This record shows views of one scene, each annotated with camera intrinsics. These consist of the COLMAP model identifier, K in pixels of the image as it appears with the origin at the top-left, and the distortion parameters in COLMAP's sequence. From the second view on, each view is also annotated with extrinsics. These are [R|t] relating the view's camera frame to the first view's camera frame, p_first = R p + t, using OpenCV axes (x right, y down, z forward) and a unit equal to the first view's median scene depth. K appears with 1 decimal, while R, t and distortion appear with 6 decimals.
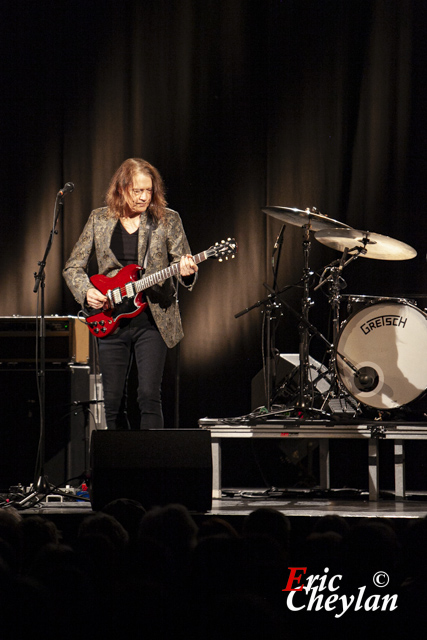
lens RADIAL K [[4389.1, 0, 213.5], [0, 4389.1, 320.0], [0, 0, 1]] dist [0.939967, 56.013960]
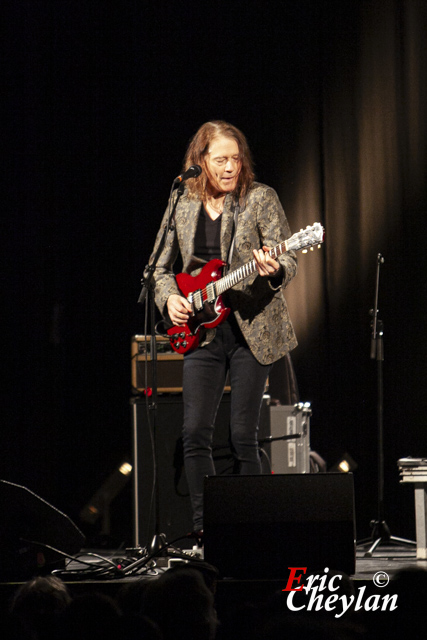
lens RADIAL K [[4389.1, 0, 213.5], [0, 4389.1, 320.0], [0, 0, 1]] dist [0.939967, 56.013960]
pose [[0.985180, -0.024675, -0.169738, 0.111425], [0.022642, 0.999647, -0.013901, 0.008774], [0.170021, 0.009851, 0.985391, 0.240427]]
